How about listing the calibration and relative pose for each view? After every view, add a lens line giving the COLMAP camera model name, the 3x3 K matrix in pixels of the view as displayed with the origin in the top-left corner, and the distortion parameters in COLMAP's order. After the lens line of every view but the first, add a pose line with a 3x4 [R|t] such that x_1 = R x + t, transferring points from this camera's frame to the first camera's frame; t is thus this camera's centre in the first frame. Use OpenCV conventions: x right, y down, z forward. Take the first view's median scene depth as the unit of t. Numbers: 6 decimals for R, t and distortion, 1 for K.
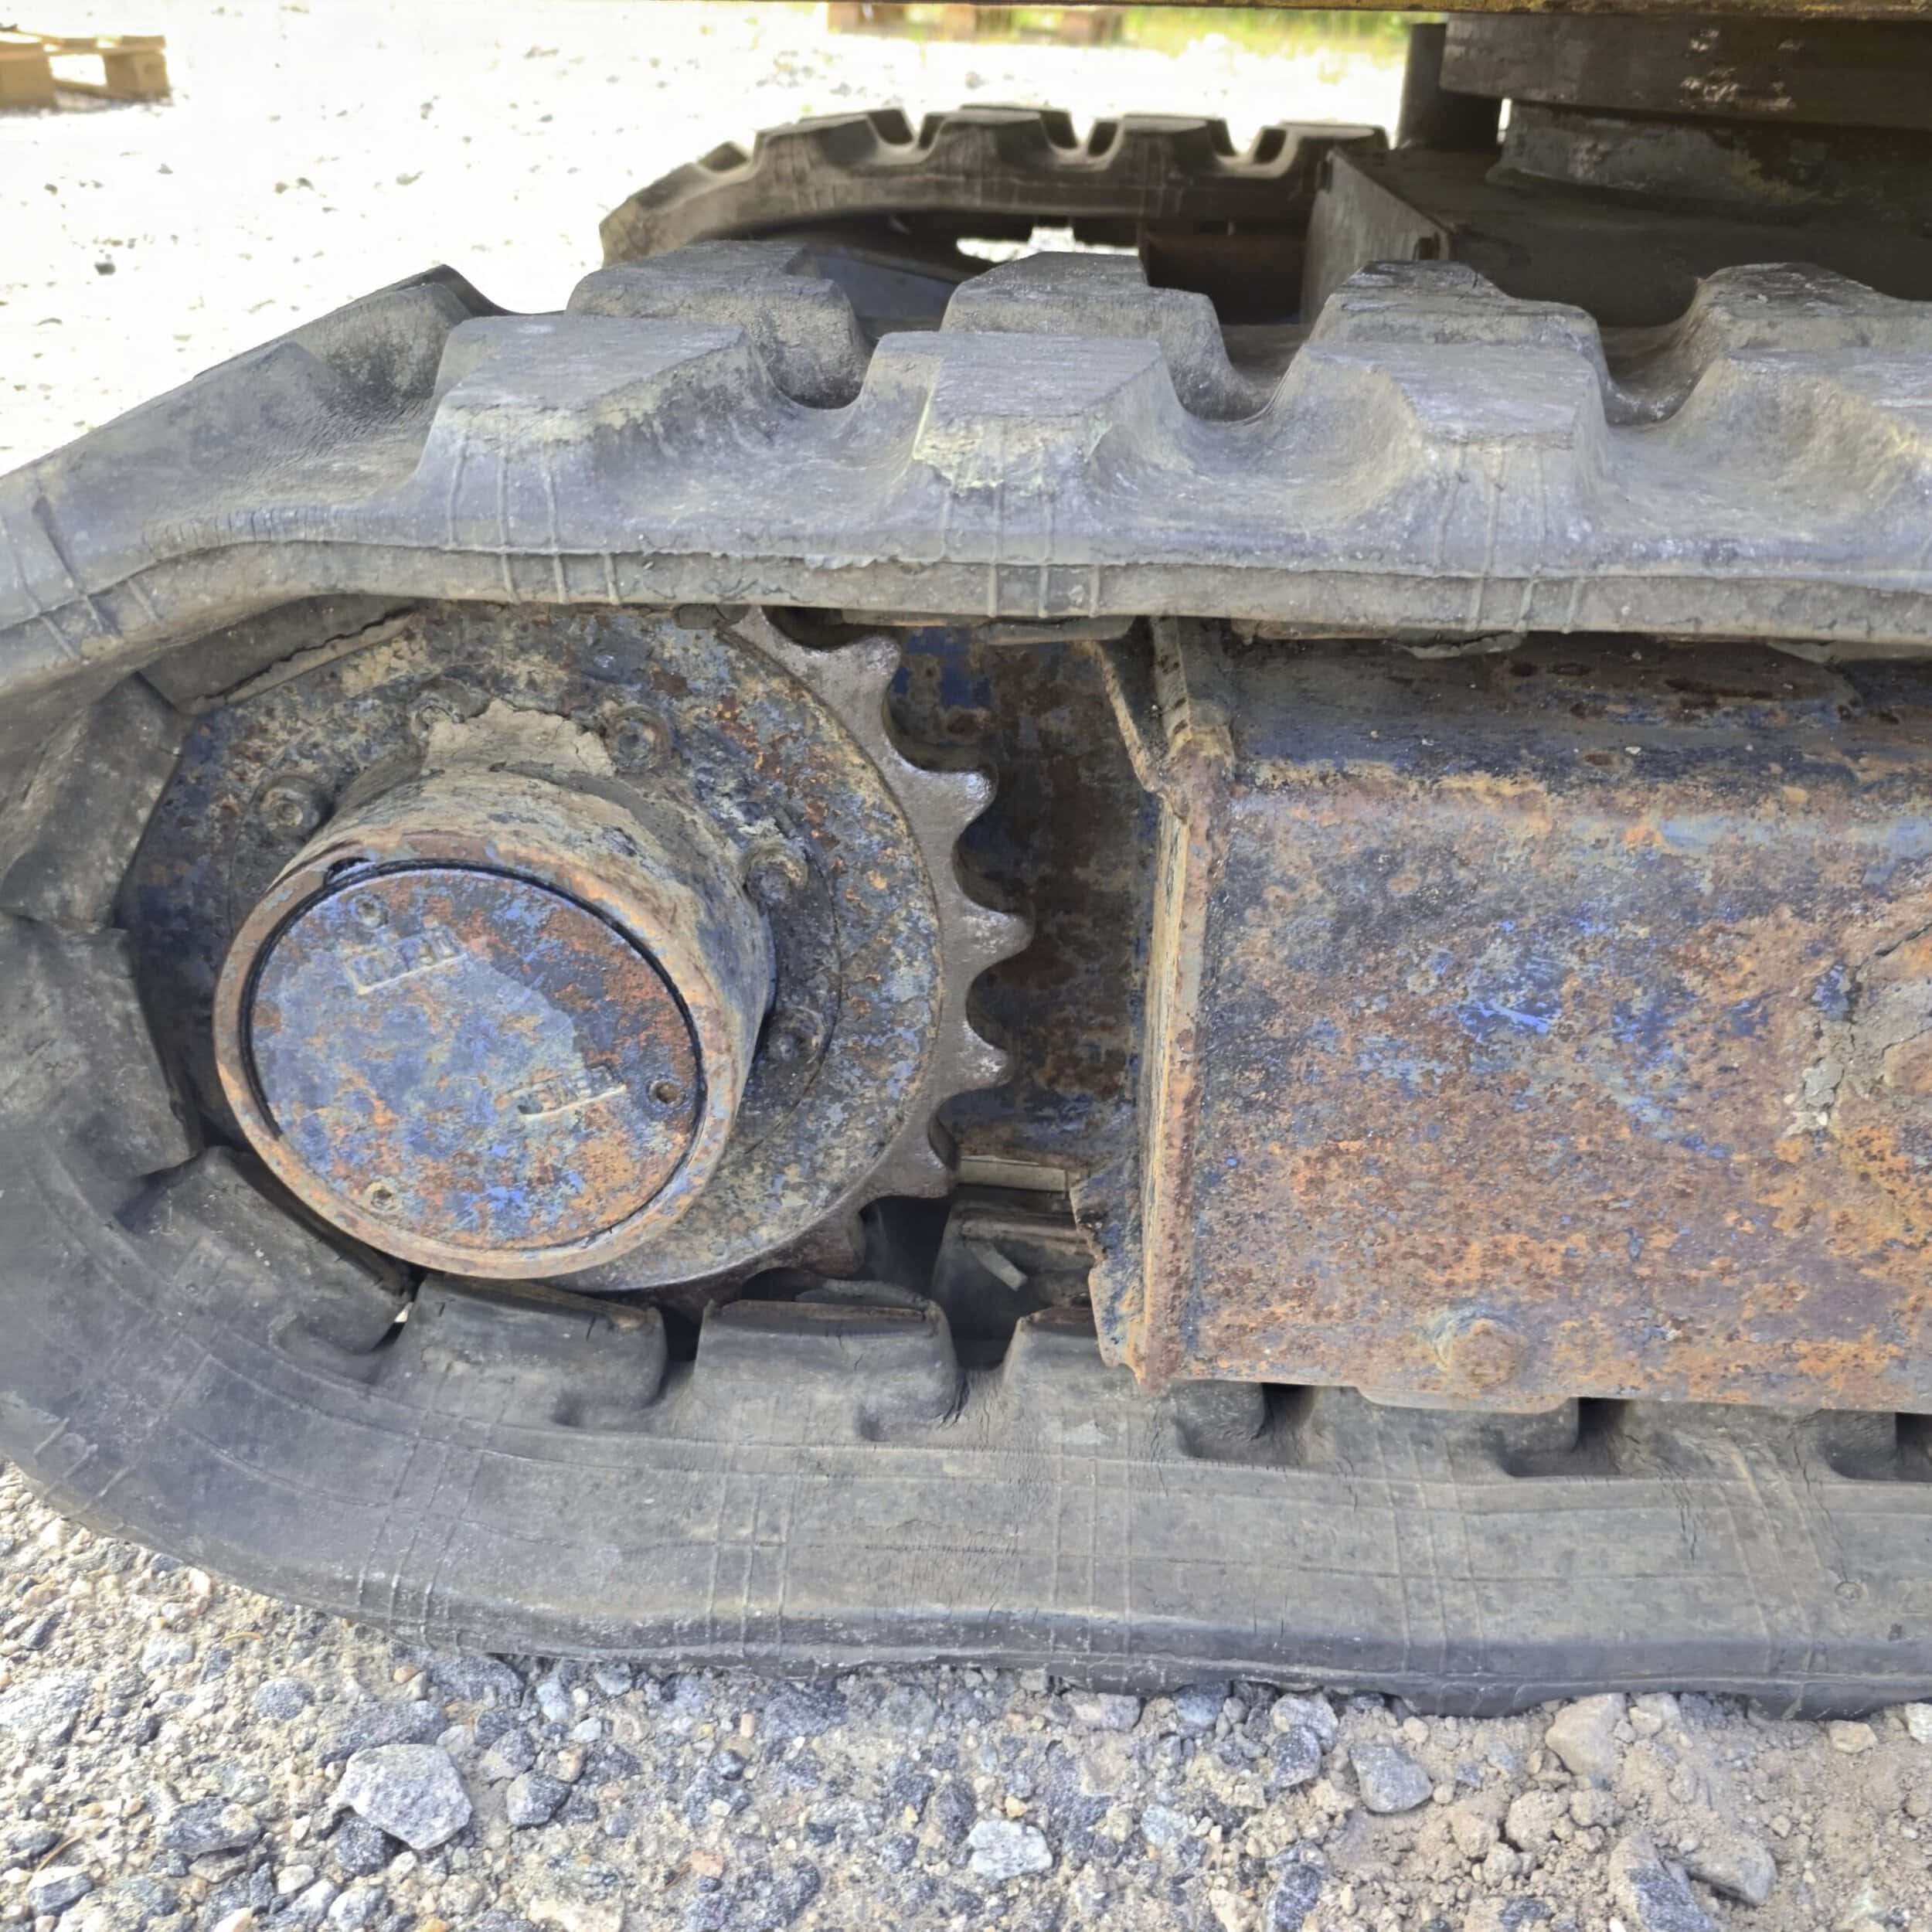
lens RADIAL K [[1768.3, 0, 960.5], [0, 1768.3, 966.7], [0, 0, 1]] dist [0.001498, 0.000000]
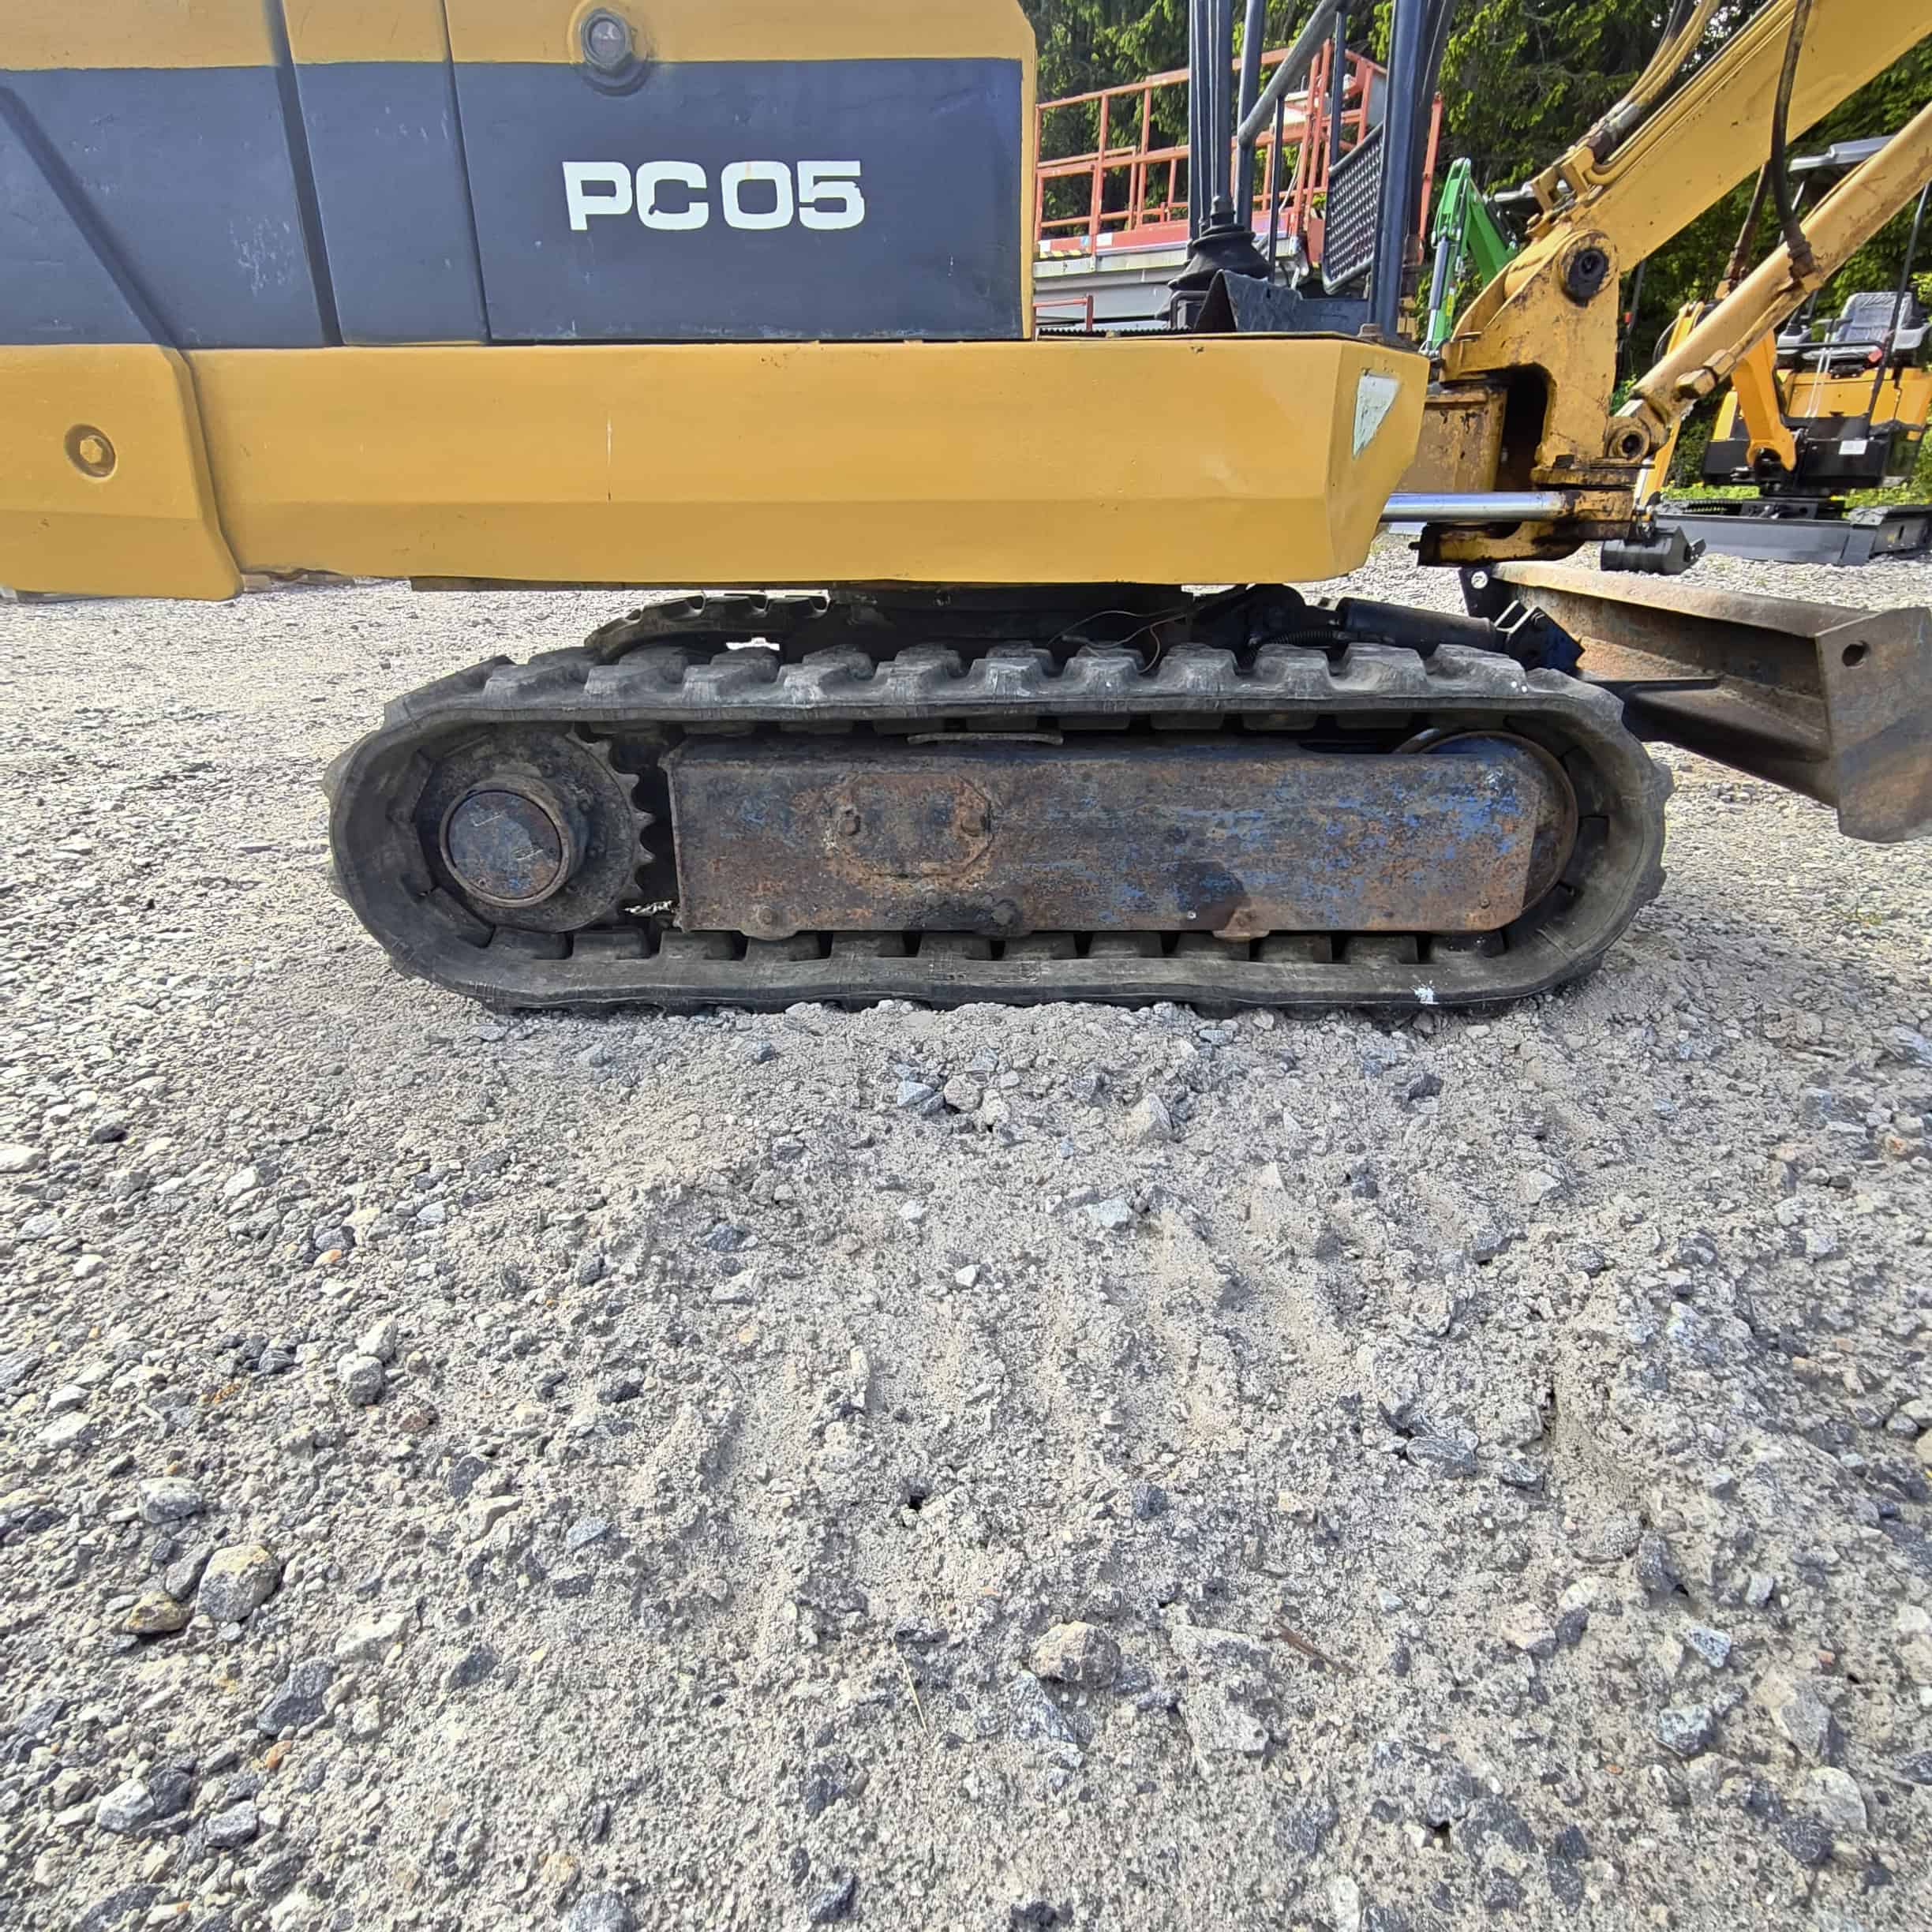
lens RADIAL K [[1181.3, 0, 969.4], [0, 1181.3, 982.9], [0, 0, 1]] dist [0.006555, 0.000419]
pose [[0.998936, -0.038306, 0.025669, 0.659414], [0.040784, 0.993714, -0.104252, 0.647656], [-0.021514, 0.105188, 0.994220, -1.567855]]
